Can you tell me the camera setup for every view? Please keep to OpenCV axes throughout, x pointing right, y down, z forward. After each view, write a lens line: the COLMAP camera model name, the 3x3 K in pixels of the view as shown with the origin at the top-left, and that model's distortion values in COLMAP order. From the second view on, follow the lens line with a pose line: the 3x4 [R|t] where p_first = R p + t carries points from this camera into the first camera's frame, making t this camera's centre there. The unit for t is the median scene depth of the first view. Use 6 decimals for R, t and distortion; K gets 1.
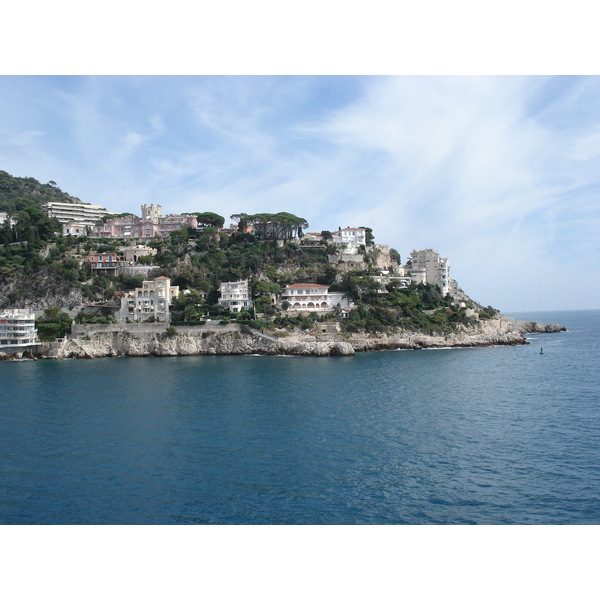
lens RADIAL K [[705.8, 0, 300.0], [0, 705.8, 300.0], [0, 0, 1]] dist [-0.092171, -0.046263]
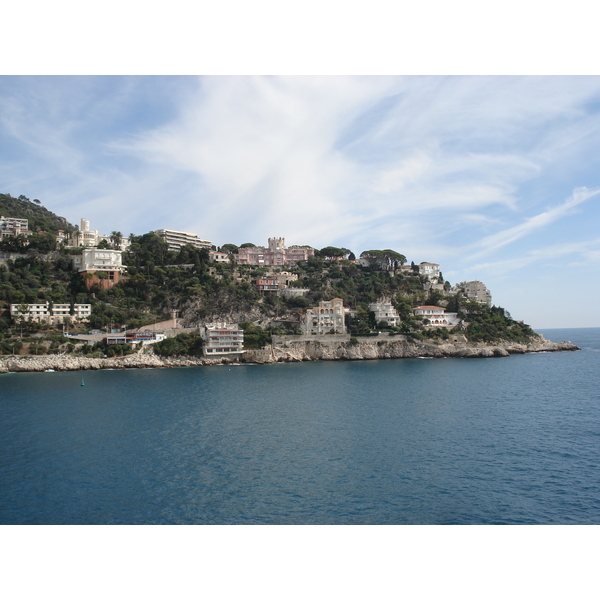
lens RADIAL K [[705.8, 0, 300.0], [0, 705.8, 300.0], [0, 0, 1]] dist [-0.092171, -0.046263]
pose [[0.956296, 0.019440, 0.291754, -0.625258], [-0.011050, 0.999477, -0.030376, 0.009432], [-0.292192, 0.025824, 0.956011, -0.205349]]
